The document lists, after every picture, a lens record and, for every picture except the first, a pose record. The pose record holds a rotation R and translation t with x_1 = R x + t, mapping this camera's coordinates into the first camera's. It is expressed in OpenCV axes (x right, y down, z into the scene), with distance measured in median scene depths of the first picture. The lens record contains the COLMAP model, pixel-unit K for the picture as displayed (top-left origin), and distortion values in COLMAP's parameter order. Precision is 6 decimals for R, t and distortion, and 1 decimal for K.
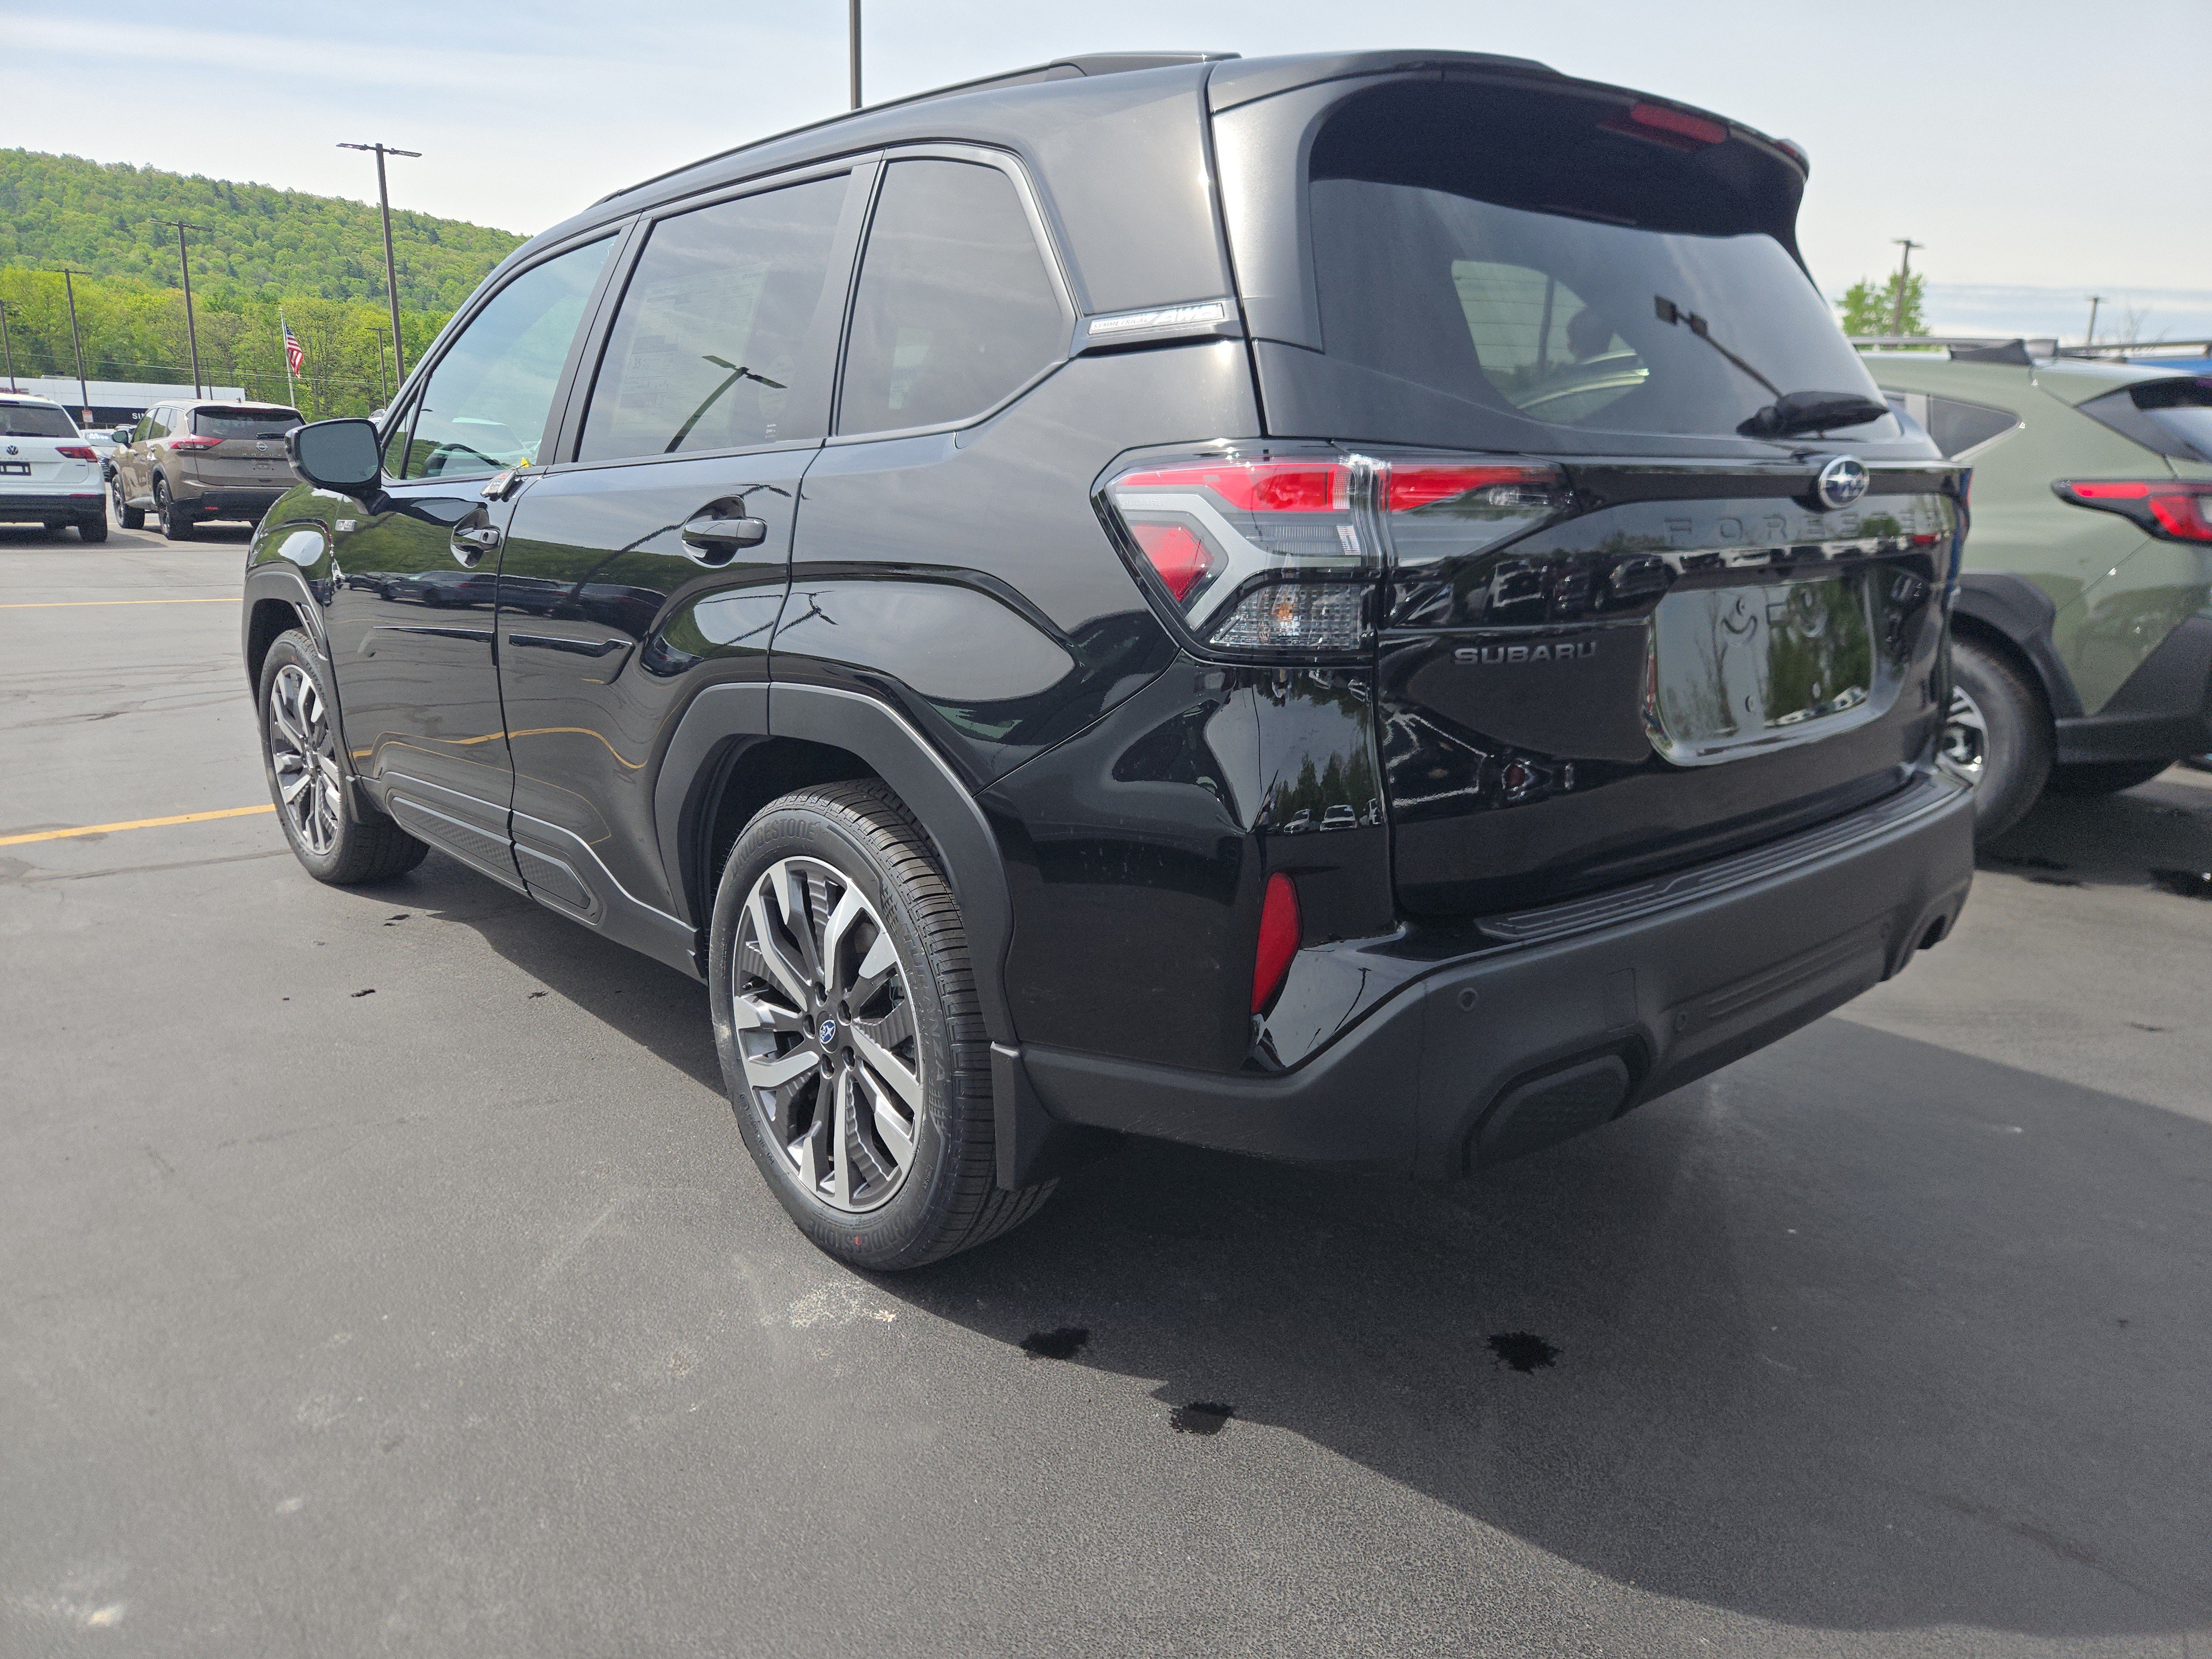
lens RADIAL K [[1524.0, 0, 1022.9], [0, 1524.0, 841.6], [0, 0, 1]] dist [0.072344, -0.059634]
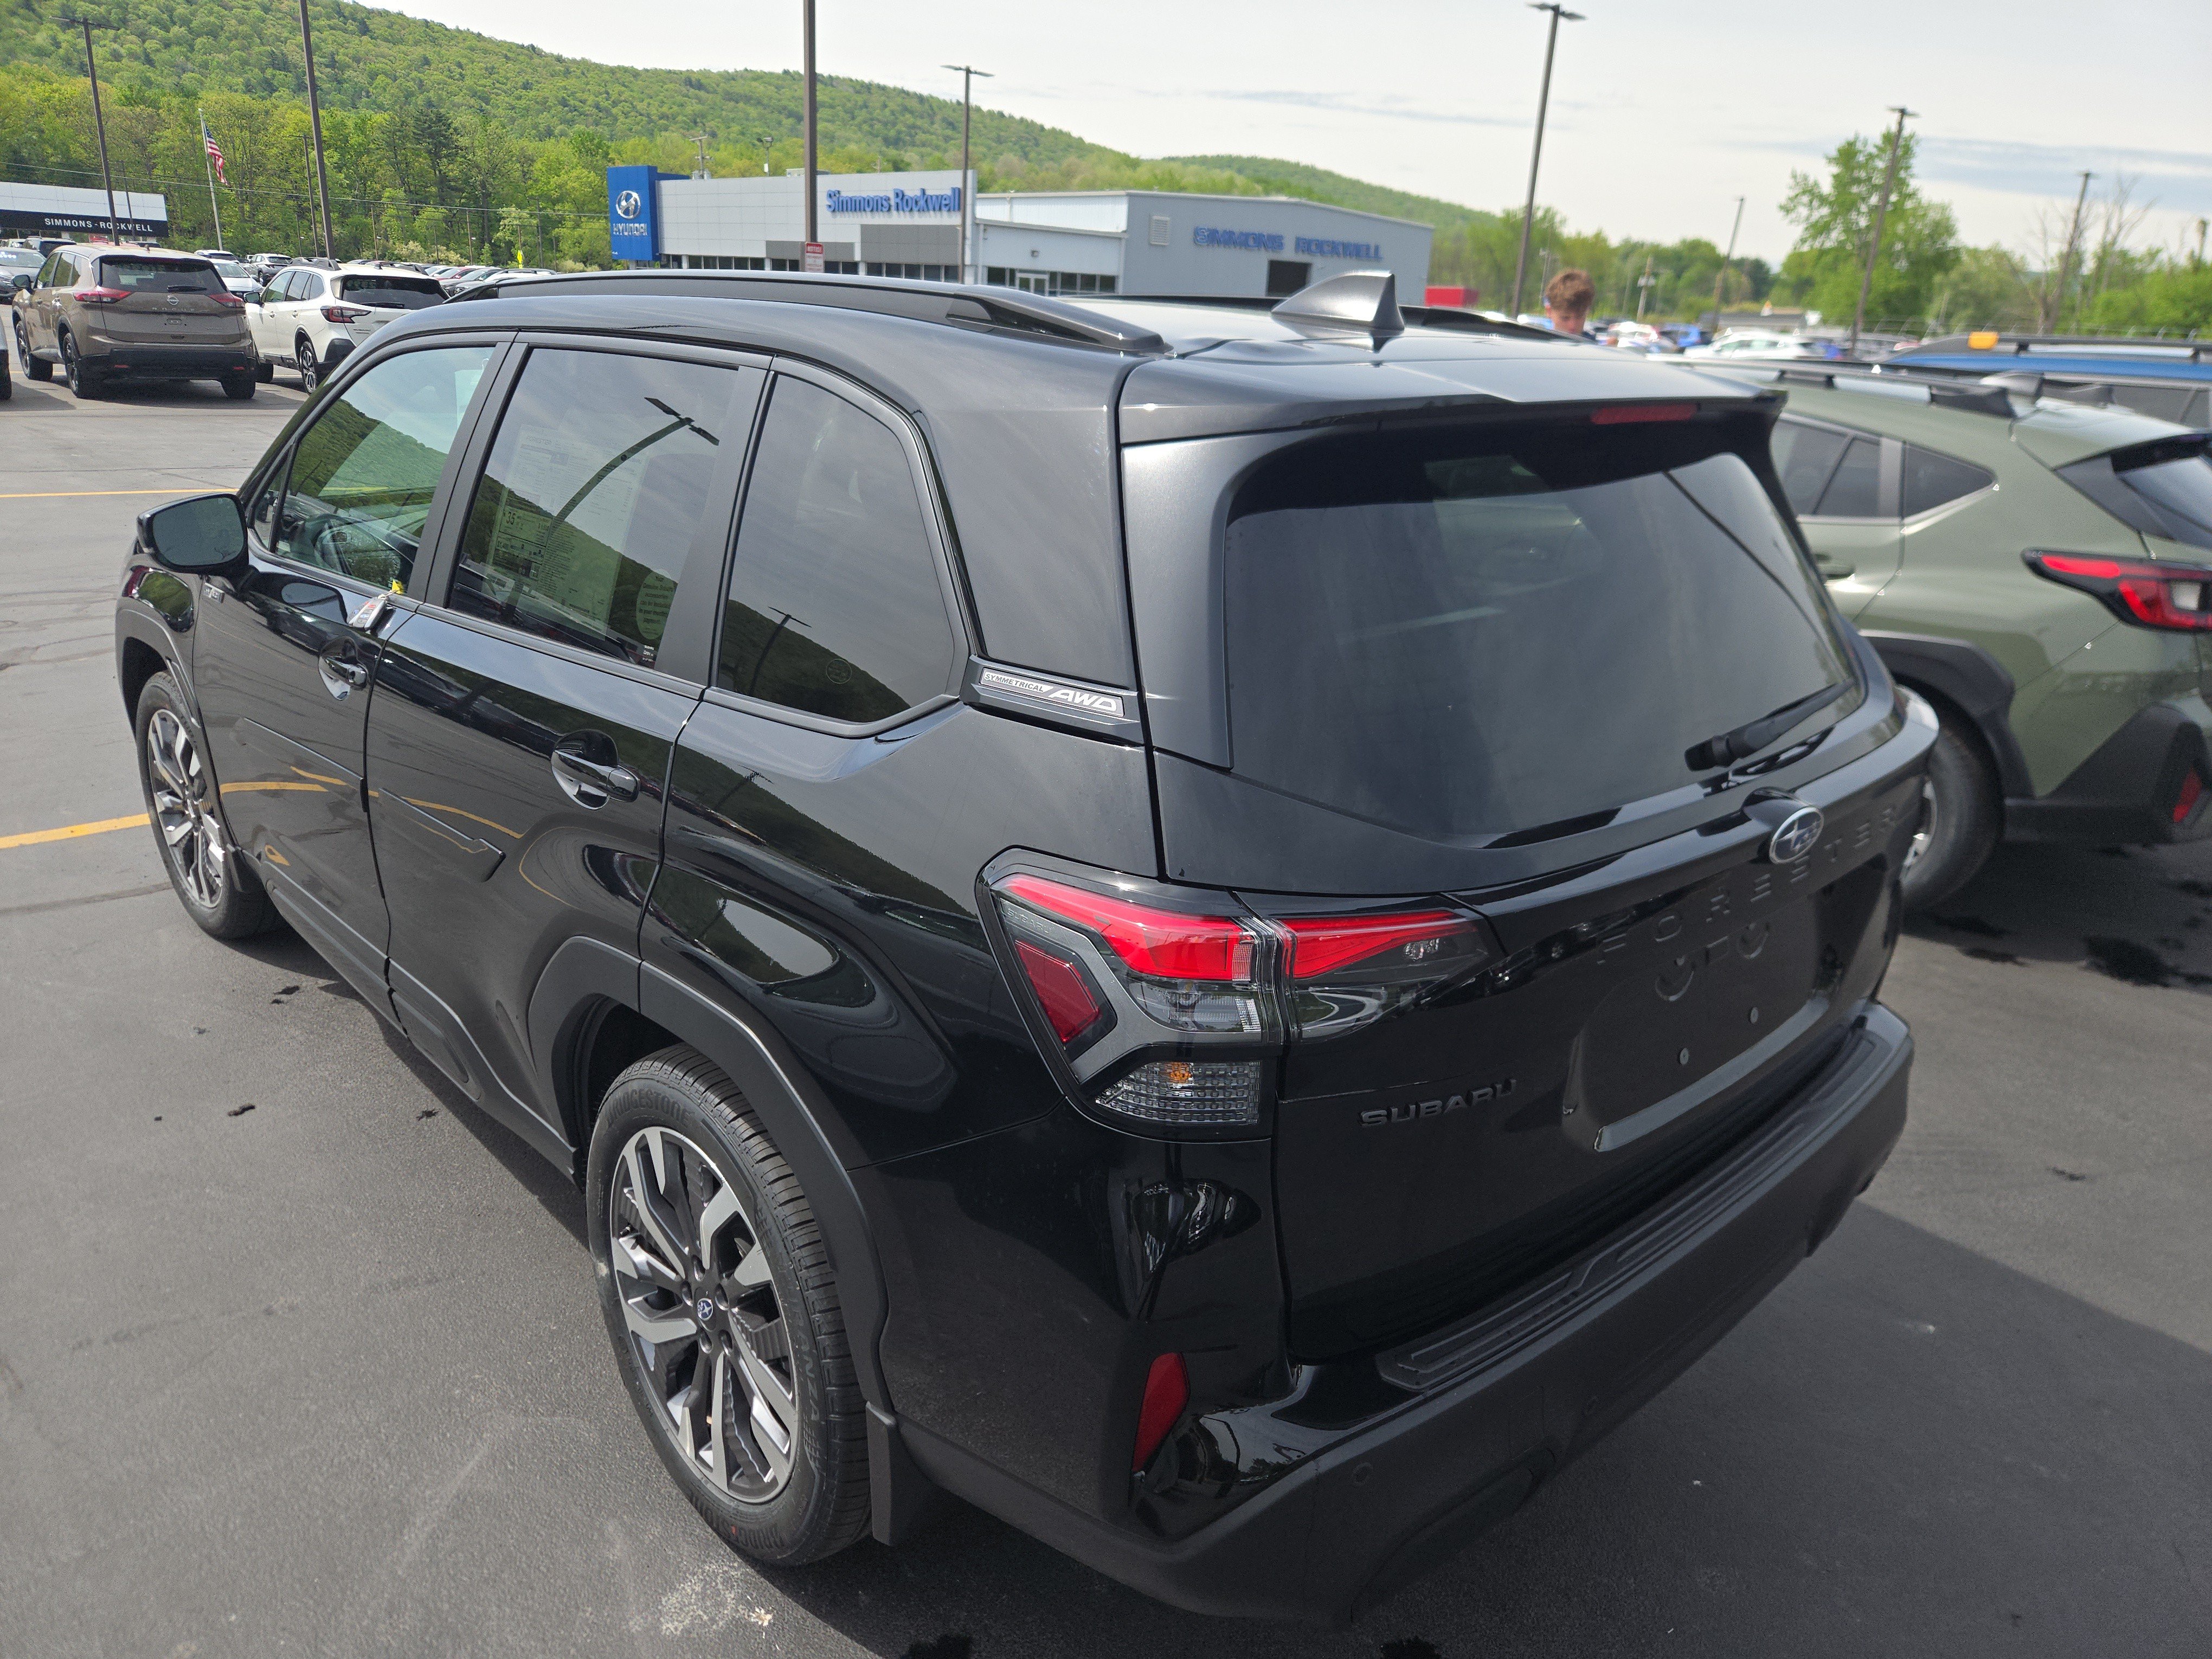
lens RADIAL K [[1531.3, 0, 1024.7], [0, 1531.3, 834.8], [0, 0, 1]] dist [0.059423, -0.048234]
pose [[0.999386, 0.018752, 0.029606, 0.019441], [-0.021620, 0.994783, 0.099701, -0.145887], [-0.027582, -0.100280, 0.994577, 0.042528]]
